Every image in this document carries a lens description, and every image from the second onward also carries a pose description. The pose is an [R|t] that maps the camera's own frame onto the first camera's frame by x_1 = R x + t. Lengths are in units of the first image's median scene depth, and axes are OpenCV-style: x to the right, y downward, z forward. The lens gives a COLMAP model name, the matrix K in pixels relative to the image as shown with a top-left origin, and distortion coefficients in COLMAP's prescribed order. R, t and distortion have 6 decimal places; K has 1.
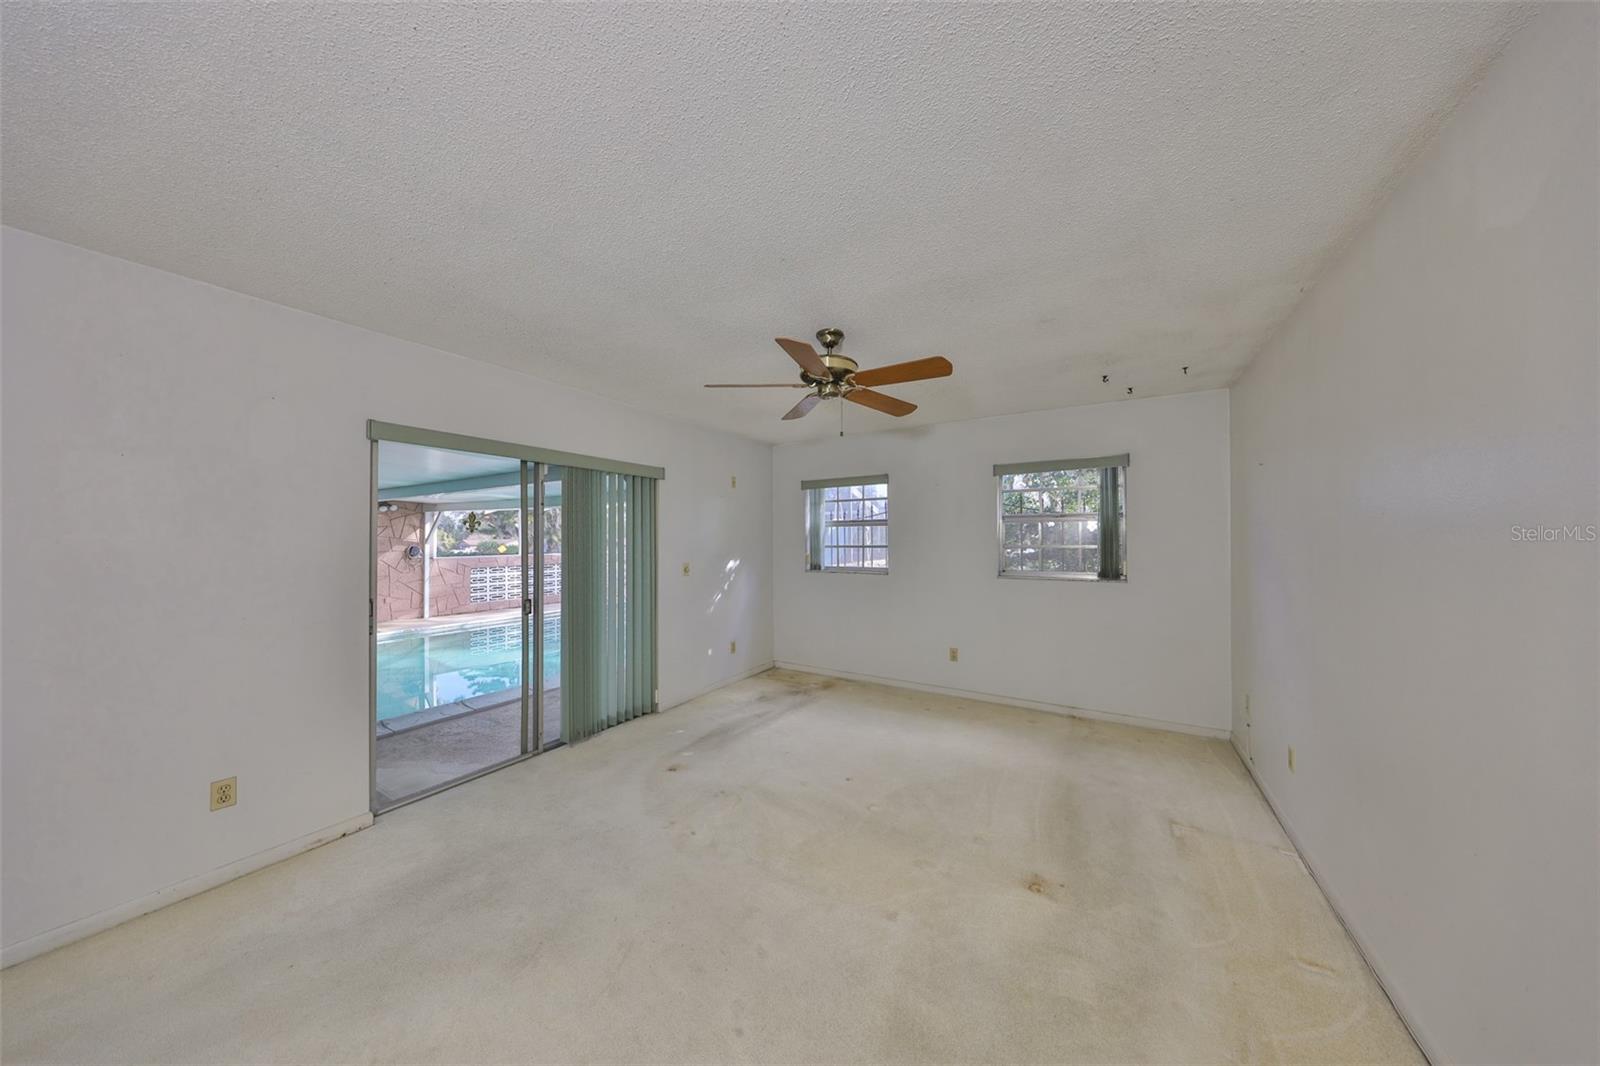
lens RADIAL K [[495.1, 0, 796.8], [0, 495.1, 541.5], [0, 0, 1]] dist [-0.000434, -0.000037]
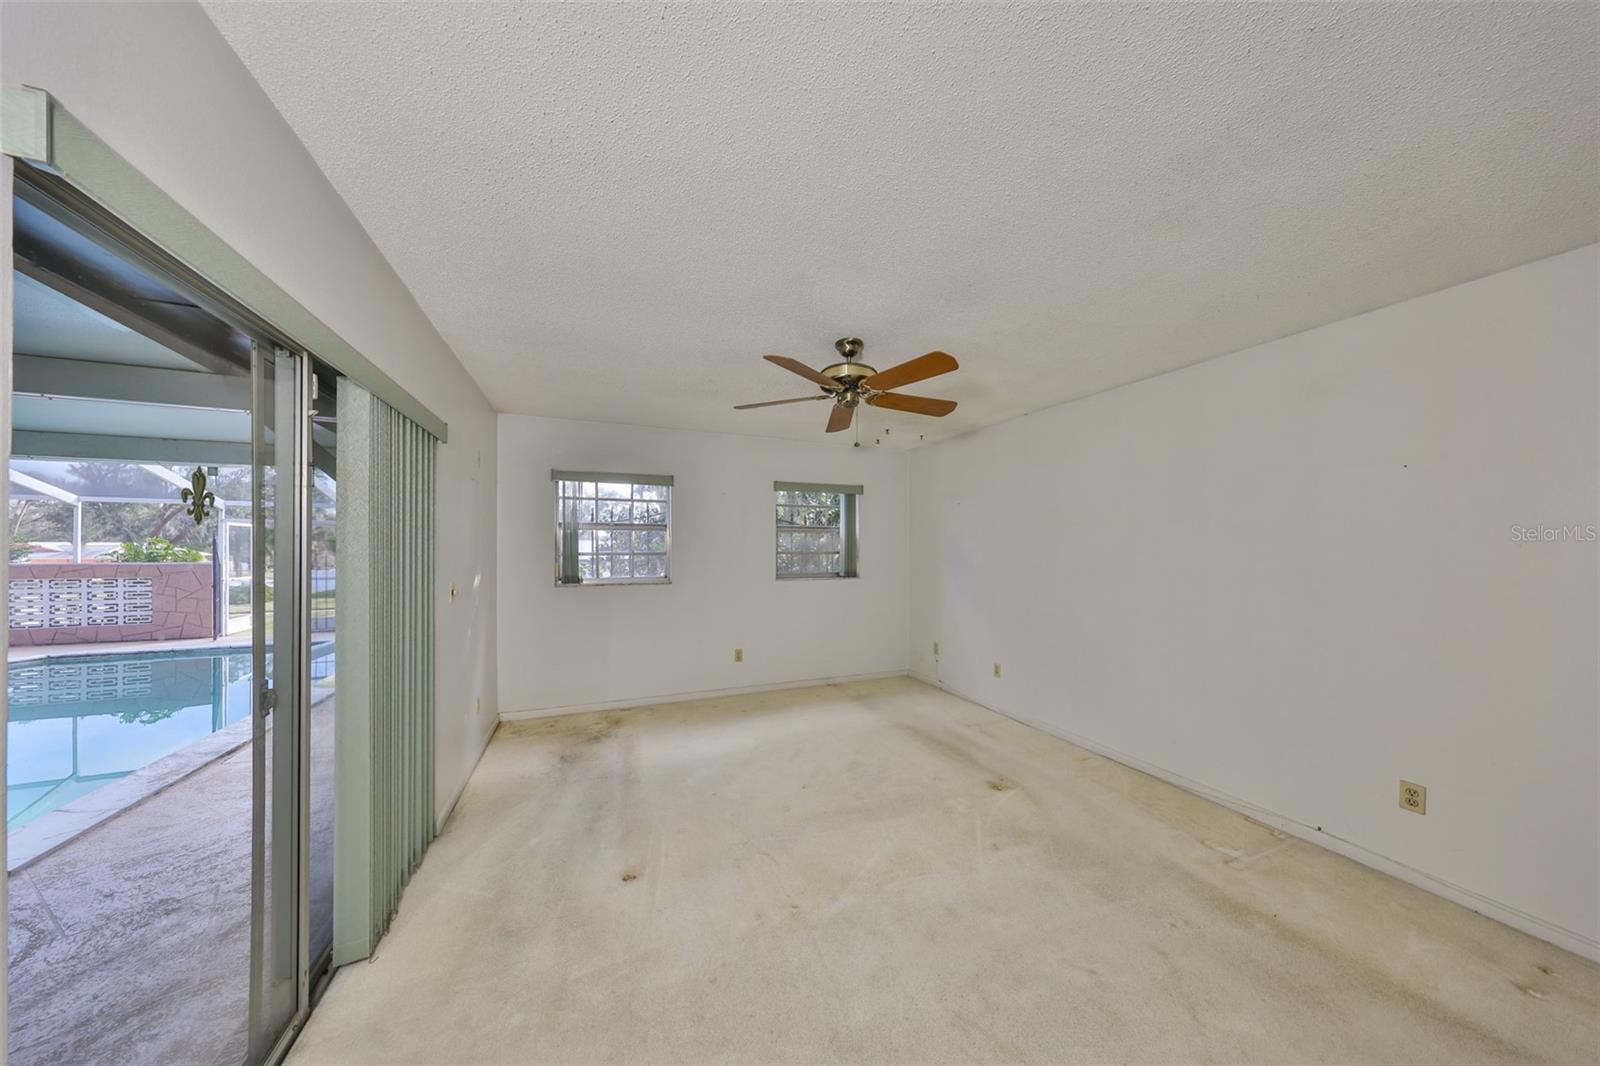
lens RADIAL K [[491.6, 0, 797.7], [0, 491.6, 538.4], [0, 0, 1]] dist [0.001675, 0.000060]
pose [[0.579574, 0.020115, 0.814672, -0.469165], [-0.001252, 0.999716, -0.023794, 0.004812], [-0.814919, 0.012770, 0.579434, 0.288152]]
